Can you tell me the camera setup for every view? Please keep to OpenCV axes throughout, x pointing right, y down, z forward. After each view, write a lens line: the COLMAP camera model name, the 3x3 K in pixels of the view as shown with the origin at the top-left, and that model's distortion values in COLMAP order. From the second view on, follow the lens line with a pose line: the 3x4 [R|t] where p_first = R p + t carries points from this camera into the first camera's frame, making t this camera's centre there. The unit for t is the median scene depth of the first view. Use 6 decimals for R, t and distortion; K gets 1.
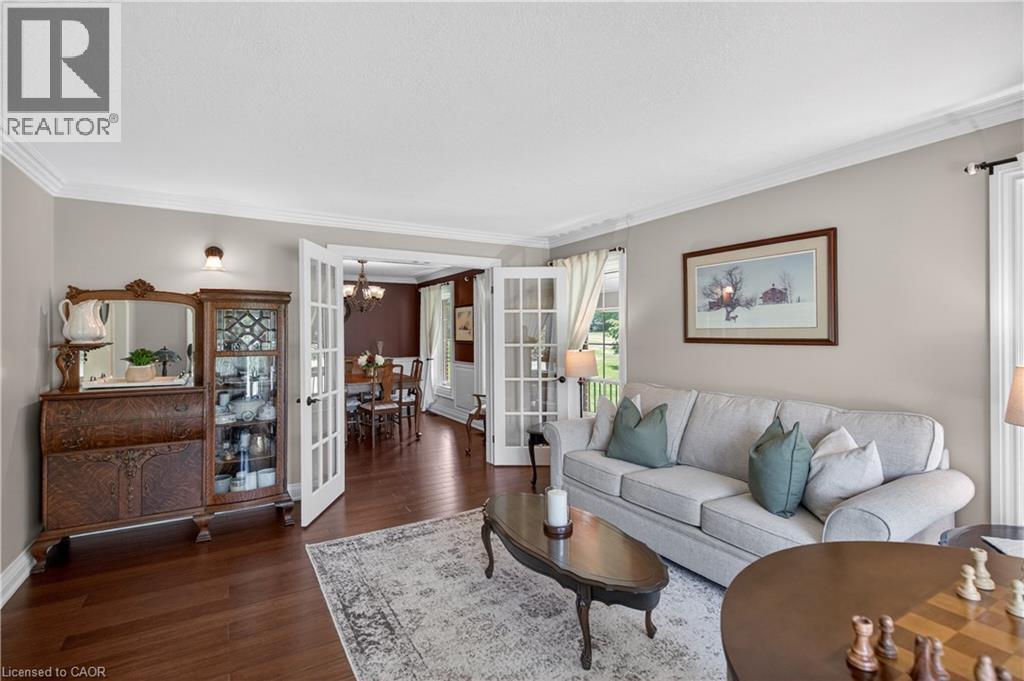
lens RADIAL K [[469.0, 0, 512.5], [0, 469.0, 338.3], [0, 0, 1]] dist [0.004553, -0.001550]
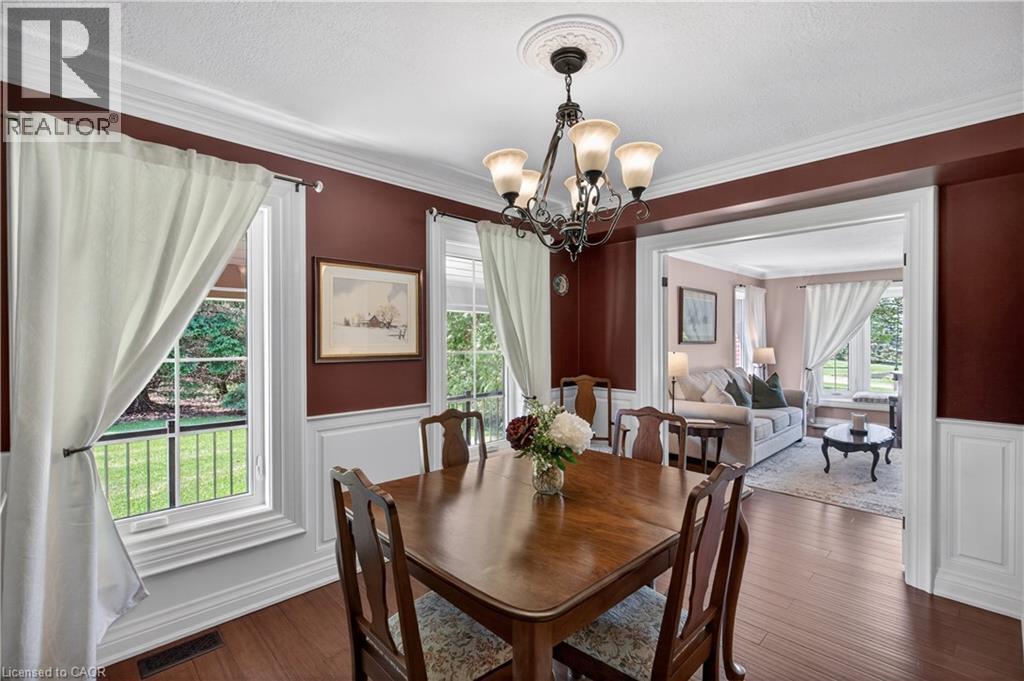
lens RADIAL K [[469.0, 0, 510.2], [0, 469.0, 337.3], [0, 0, 1]] dist [0.004553, -0.001550]
pose [[-0.232757, 0.002684, 0.972531, -1.089357], [0.005821, 0.999982, -0.001367, -0.016048], [-0.972517, 0.005343, -0.232769, 2.080109]]
